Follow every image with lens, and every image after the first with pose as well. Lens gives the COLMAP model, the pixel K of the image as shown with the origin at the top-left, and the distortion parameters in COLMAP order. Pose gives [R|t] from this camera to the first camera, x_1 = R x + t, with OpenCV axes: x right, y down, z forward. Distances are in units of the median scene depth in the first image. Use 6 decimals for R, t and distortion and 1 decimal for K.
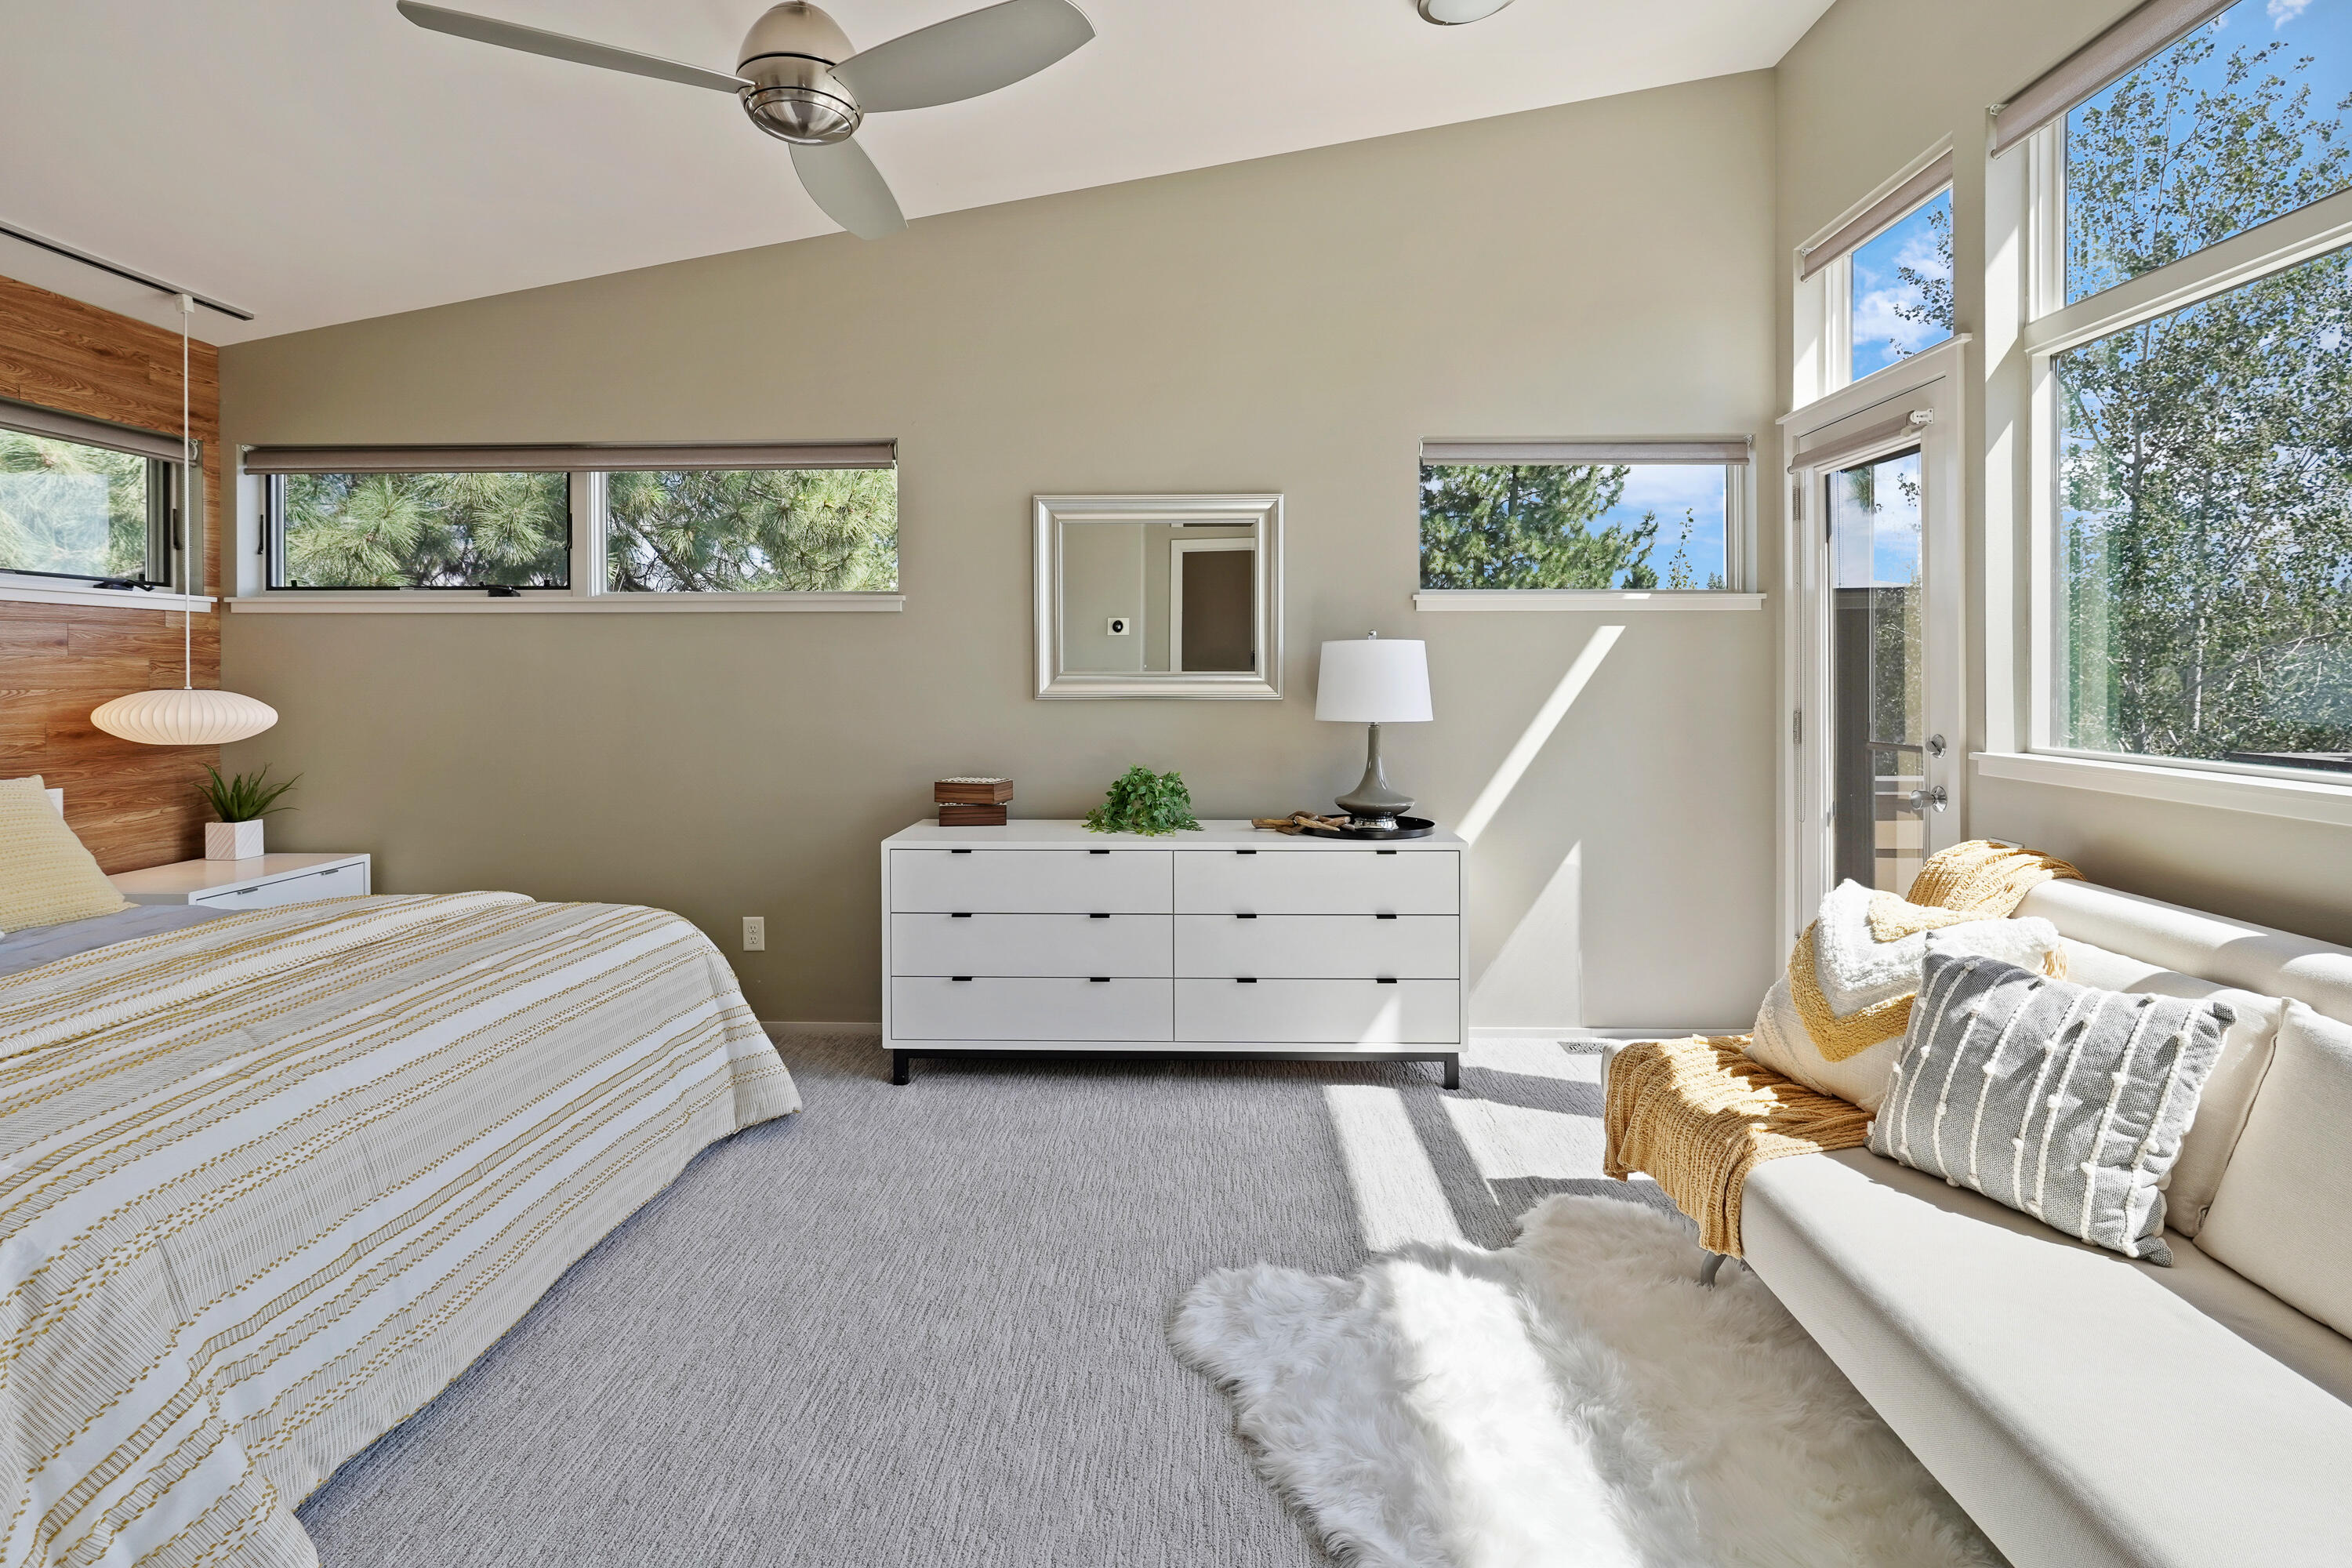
lens RADIAL K [[1167.5, 0, 1224.8], [0, 1167.5, 673.3], [0, 0, 1]] dist [0.002590, 0.000497]
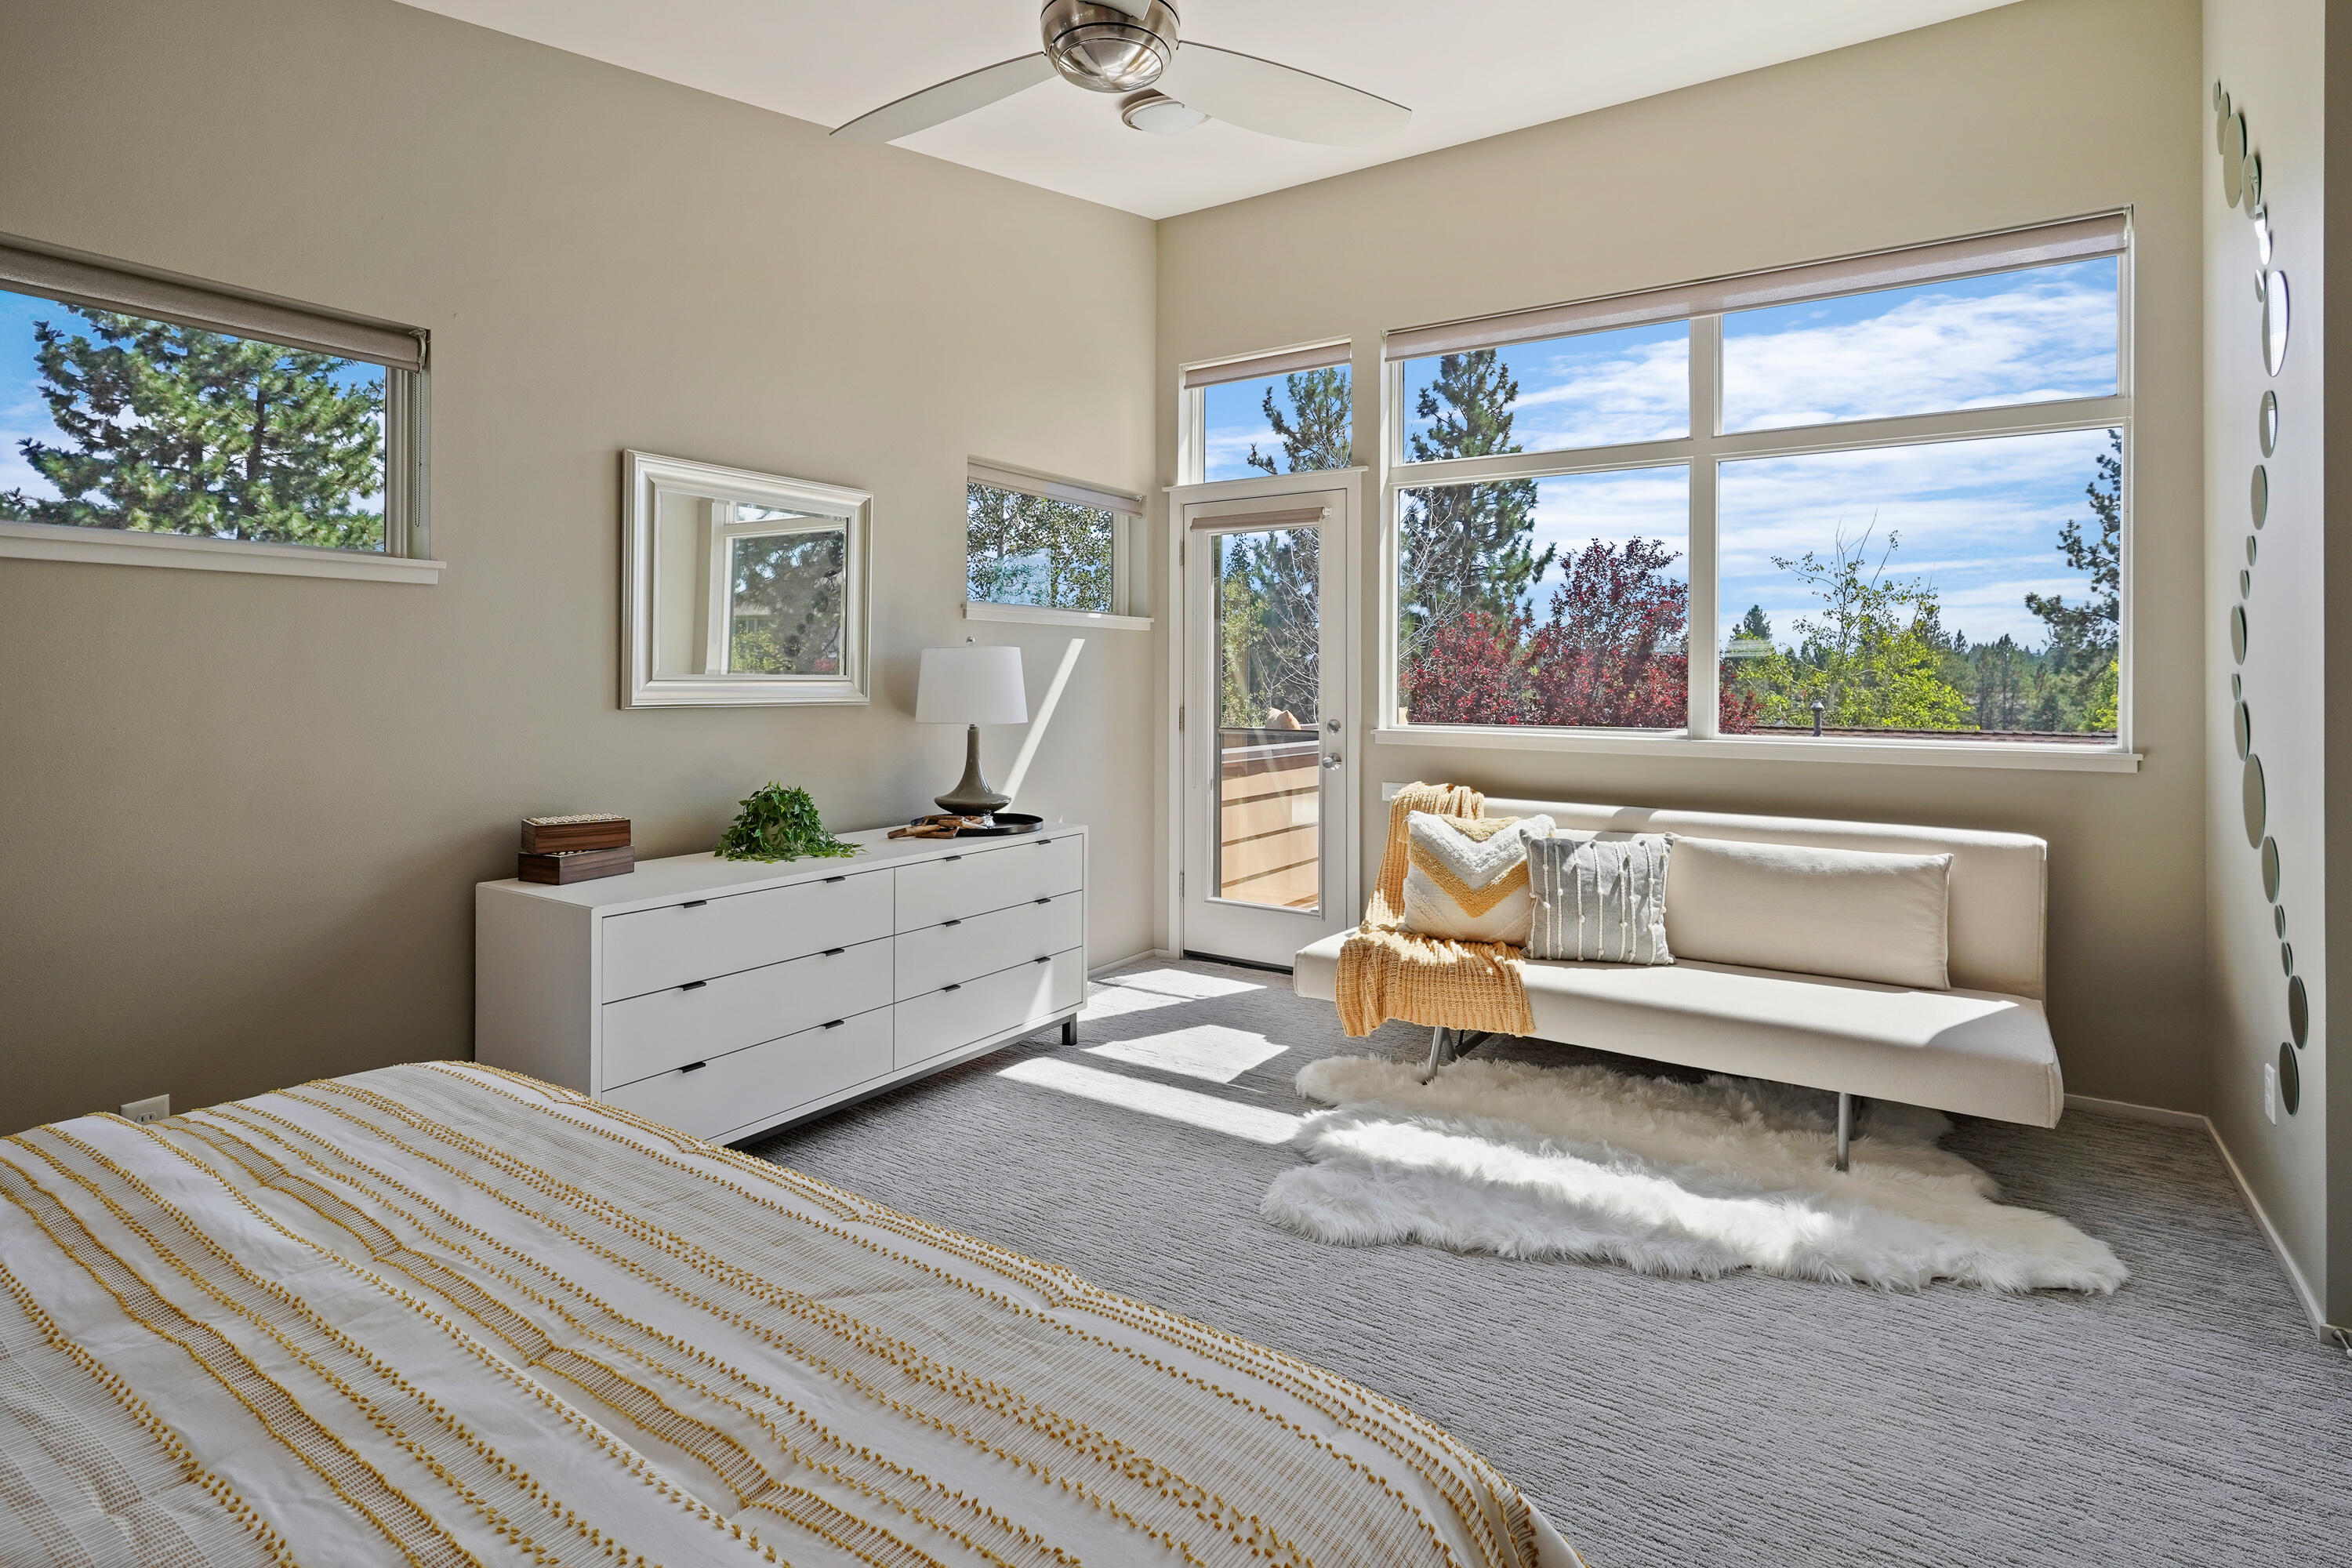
lens RADIAL K [[1158.6, 0, 1178.4], [0, 1158.6, 663.8], [0, 0, 1]] dist [-0.001112, -0.000140]
pose [[0.538732, 0.015827, 0.842329, -0.716779], [-0.006673, 0.999872, -0.014519, 0.001991], [-0.842451, 0.002201, 0.538768, 0.314678]]
